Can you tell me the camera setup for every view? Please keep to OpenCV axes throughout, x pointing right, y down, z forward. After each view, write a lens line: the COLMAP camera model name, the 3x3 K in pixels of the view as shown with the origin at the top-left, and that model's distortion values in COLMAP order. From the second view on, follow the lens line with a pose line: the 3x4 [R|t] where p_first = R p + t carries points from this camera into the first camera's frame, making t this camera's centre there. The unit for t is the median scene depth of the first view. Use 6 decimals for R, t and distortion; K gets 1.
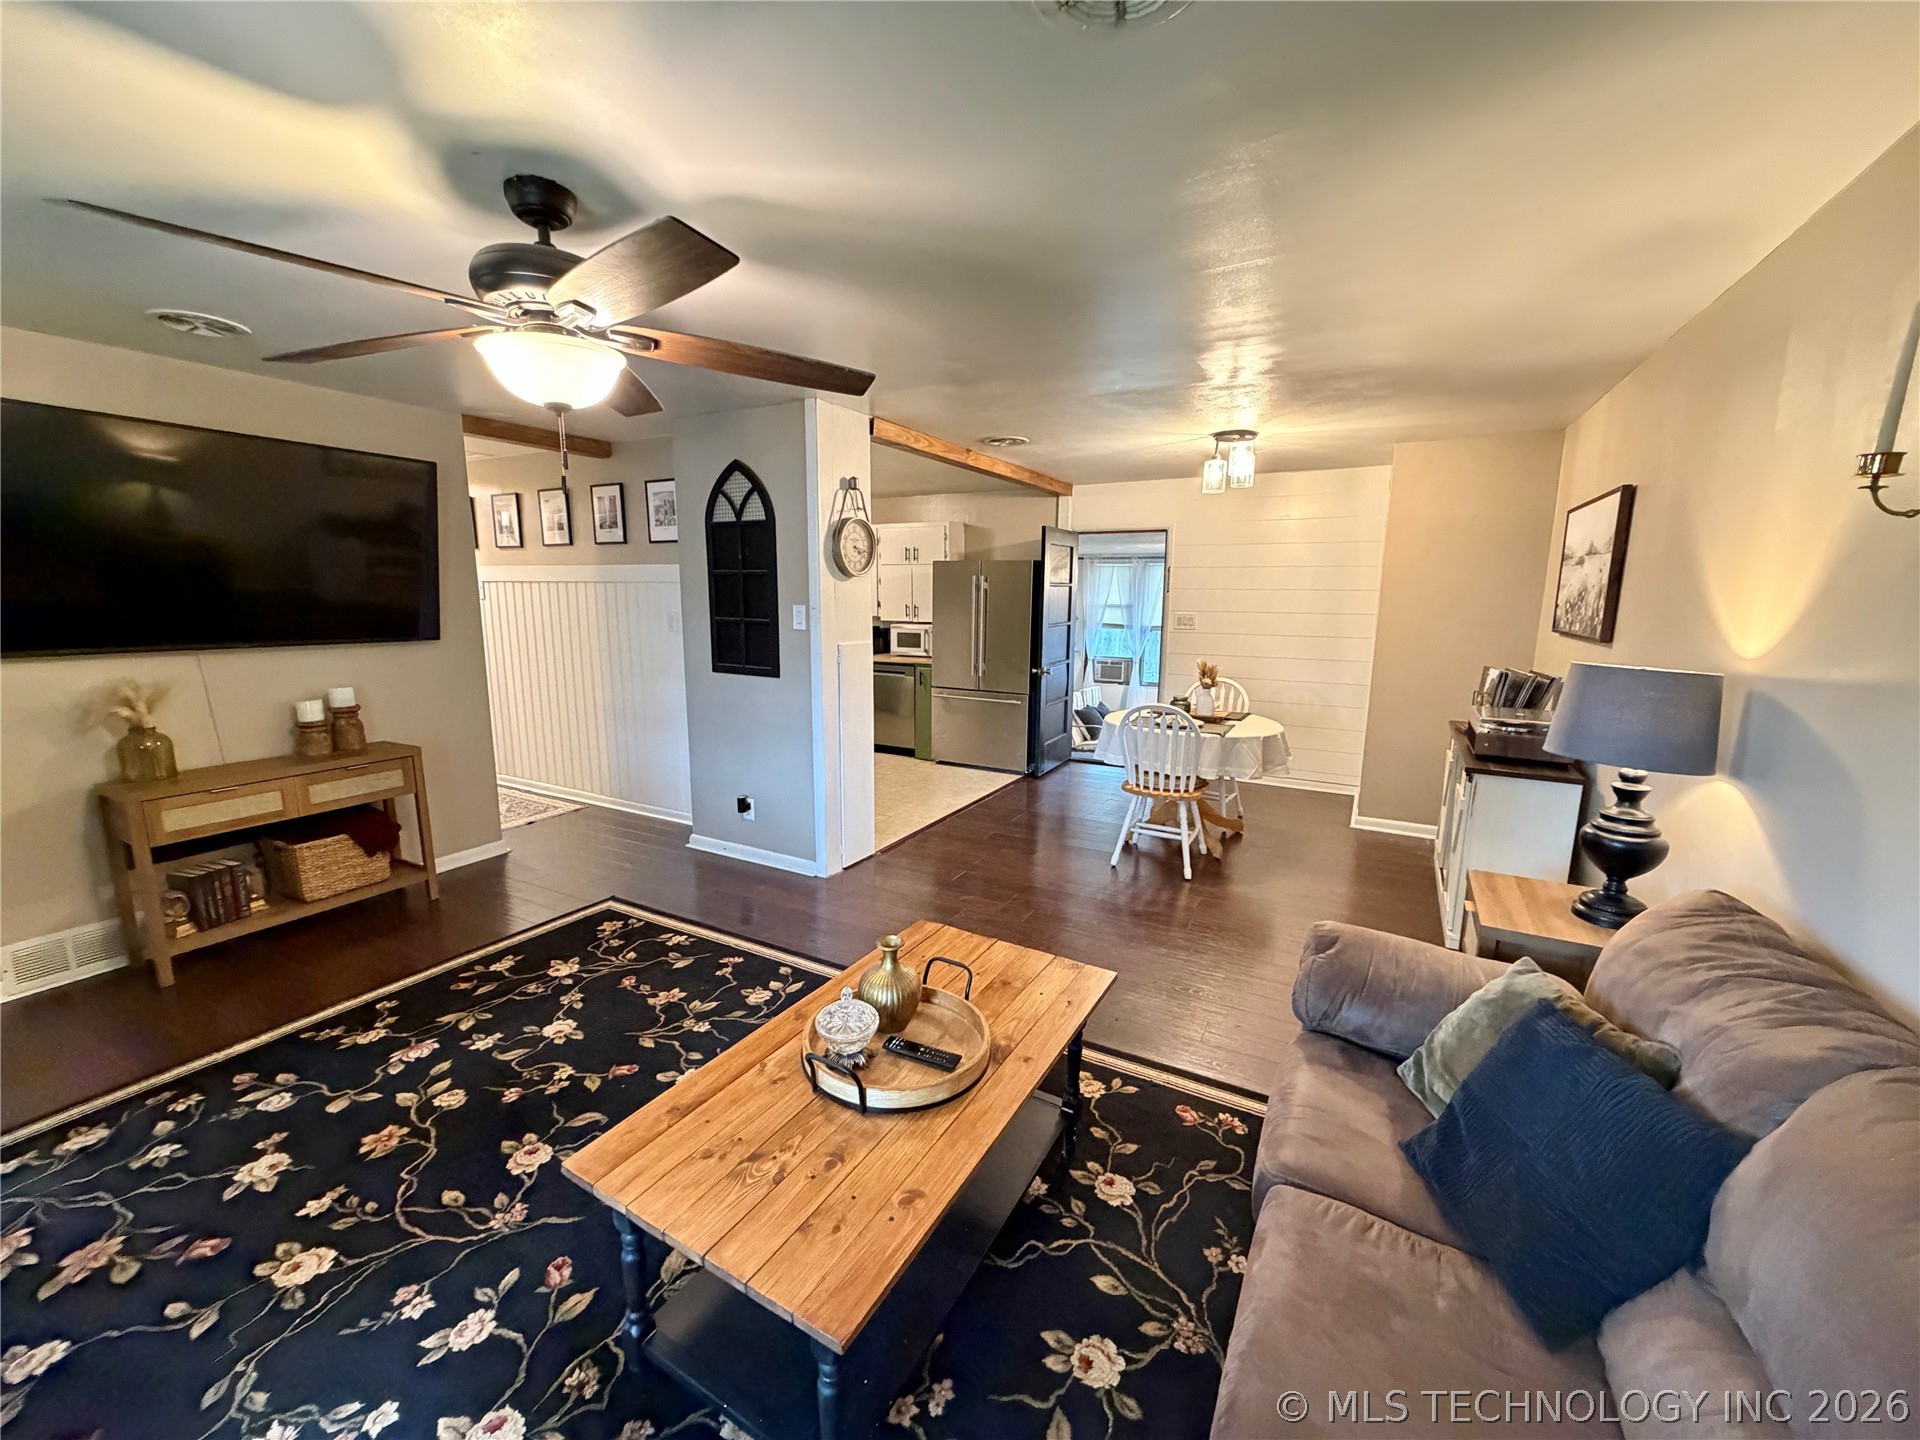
lens RADIAL K [[764.0, 0, 953.4], [0, 764.0, 721.7], [0, 0, 1]] dist [0.000791, -0.000163]
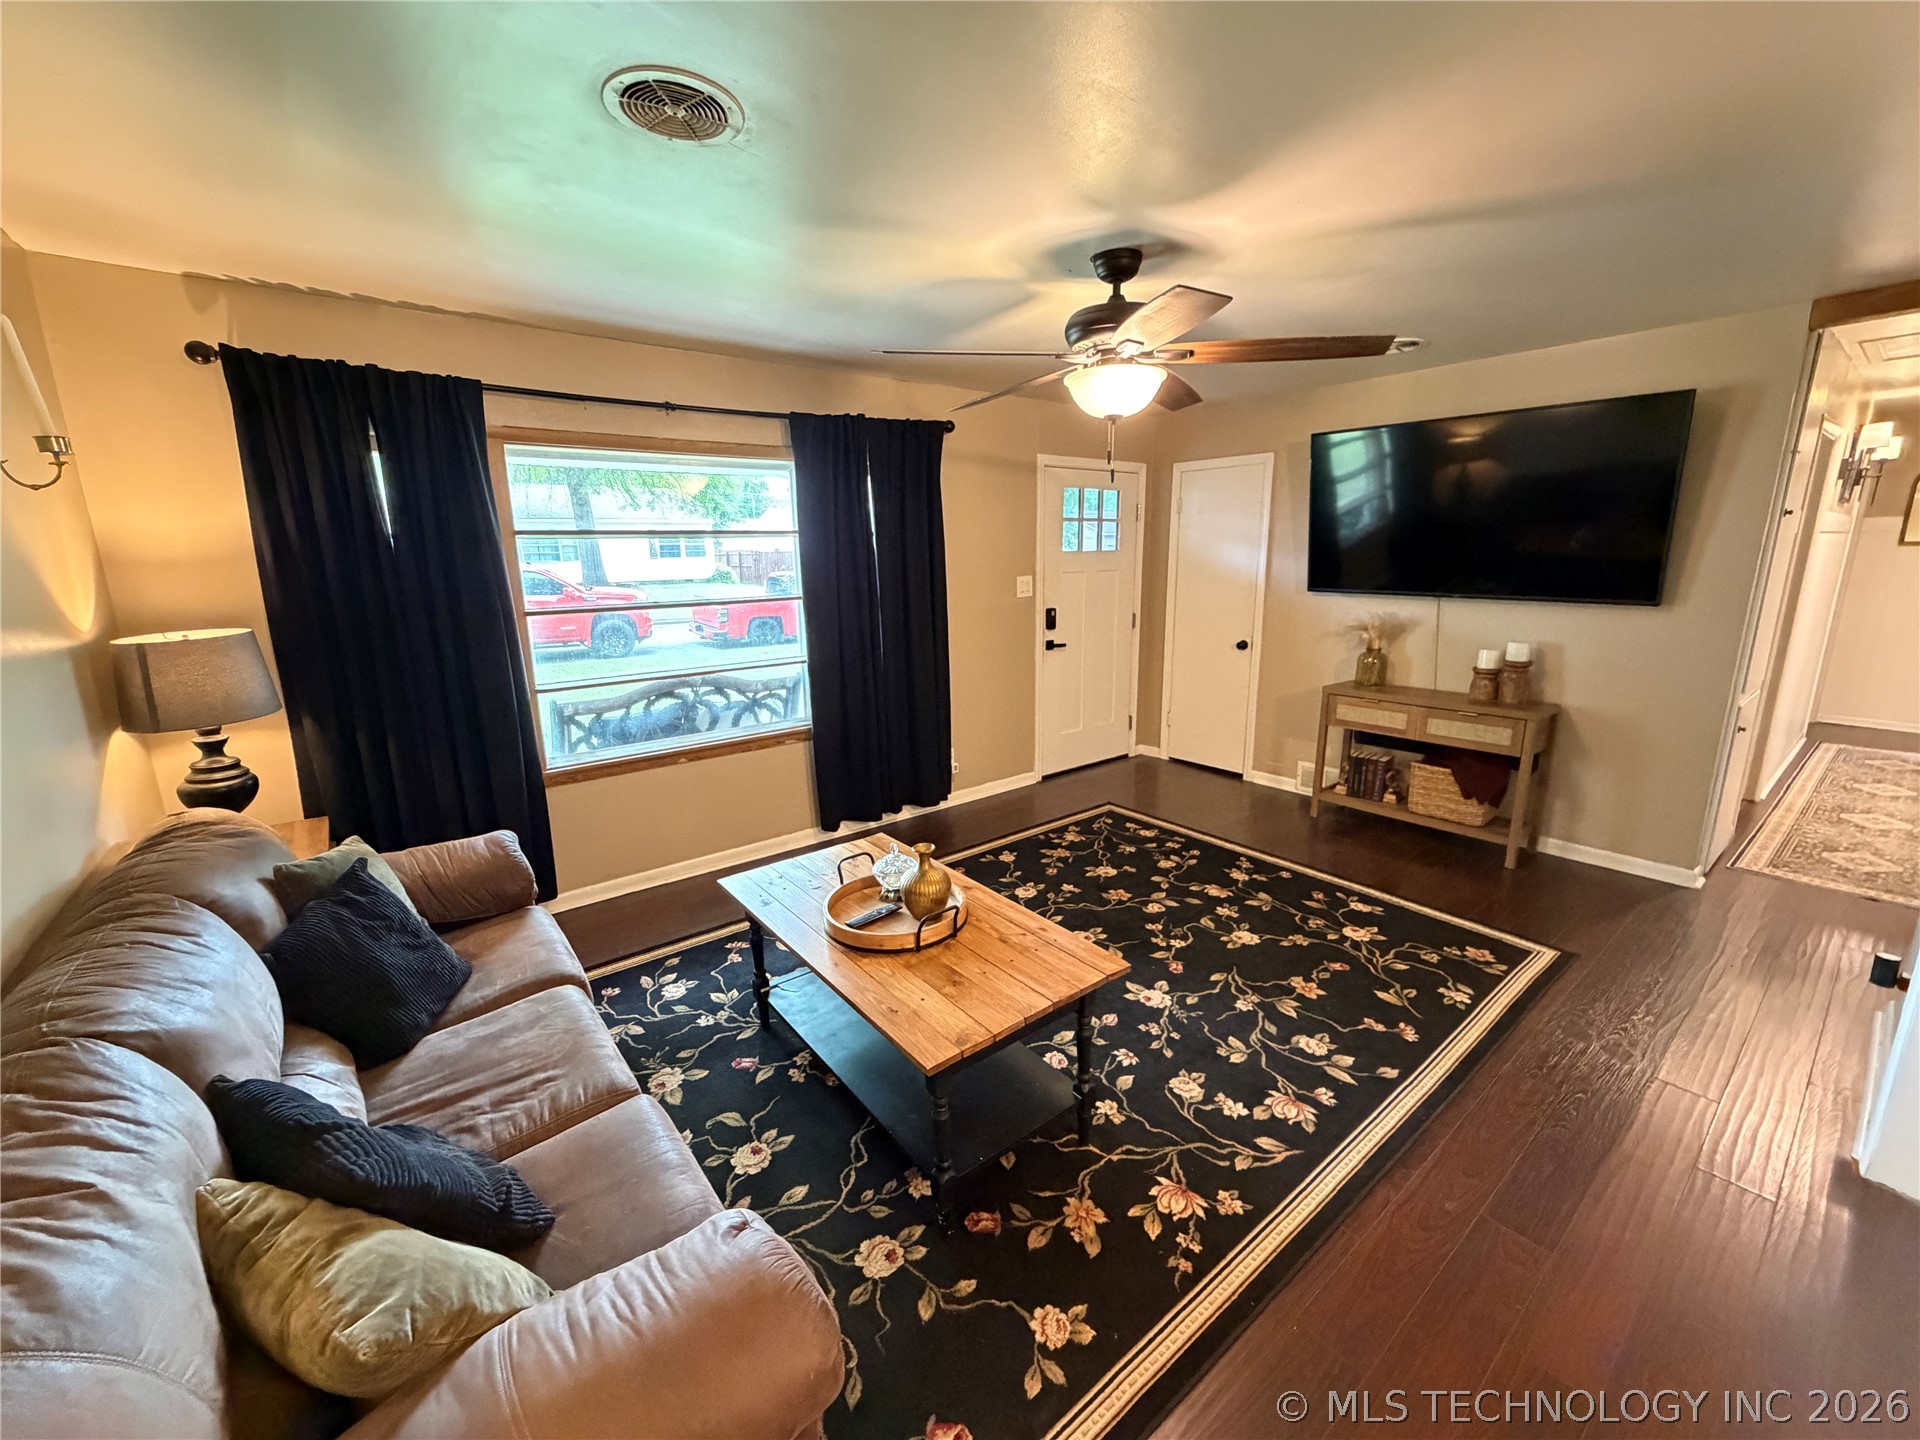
lens RADIAL K [[764.9, 0, 953.1], [0, 764.9, 722.6], [0, 0, 1]] dist [-0.000210, -0.000210]
pose [[-0.390192, 0.202714, -0.898141, 0.570219], [-0.142211, 0.950488, 0.276312, -0.147787], [0.909685, 0.235540, -0.342044, 0.839074]]
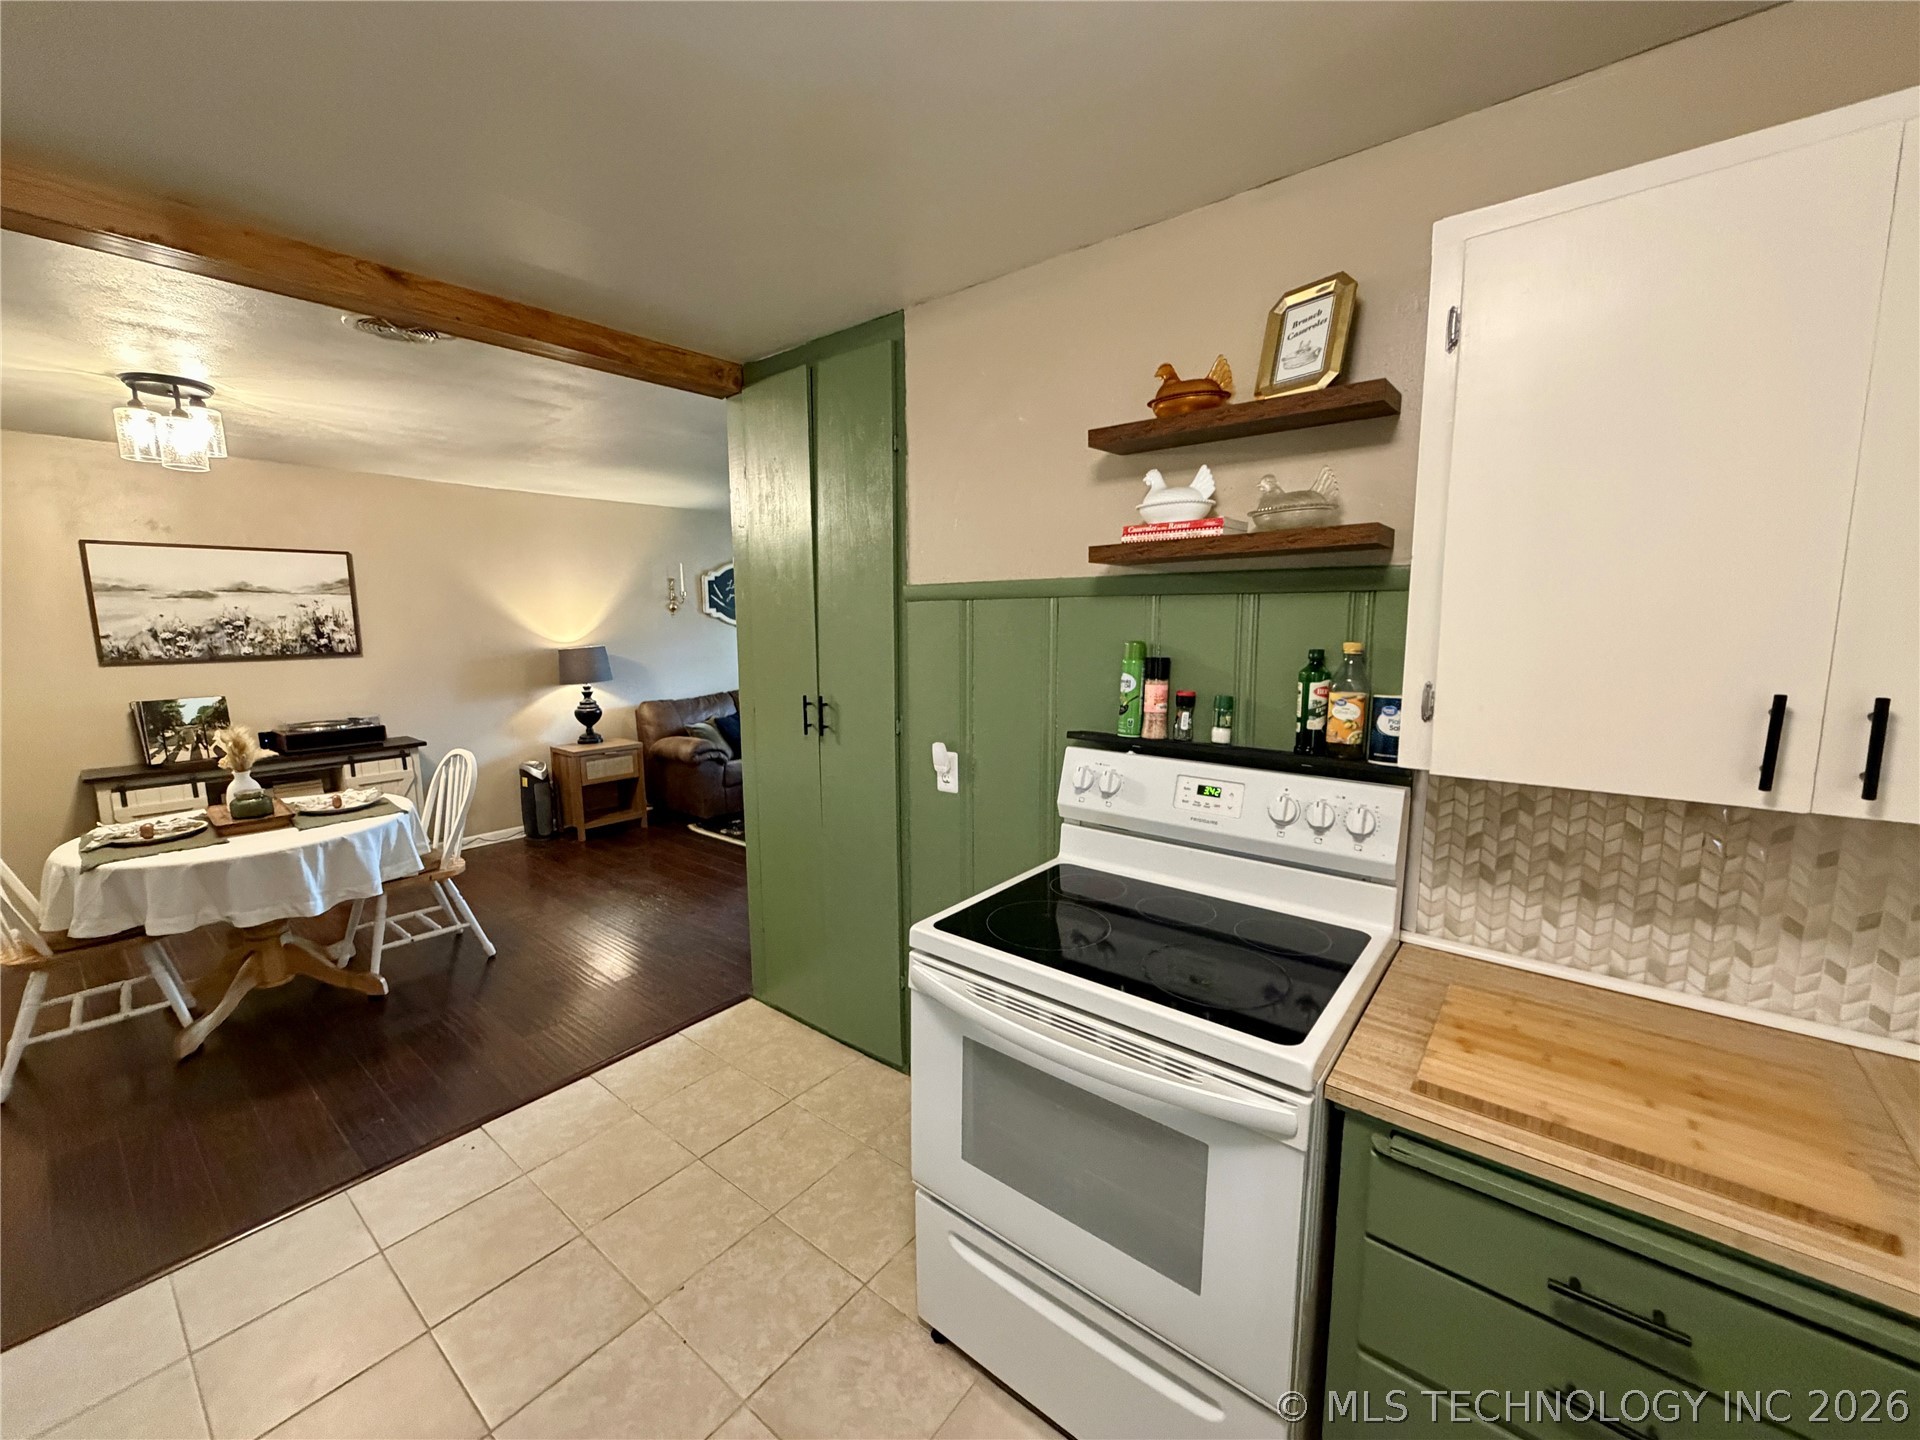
lens RADIAL K [[764.9, 0, 953.1], [0, 764.9, 722.6], [0, 0, 1]] dist [-0.000210, -0.000210]
pose [[-0.984156, -0.025127, 0.175516, -0.616325], [0.029699, 0.952560, 0.302897, -0.421245], [-0.174800, 0.303311, -0.936722, 2.385004]]
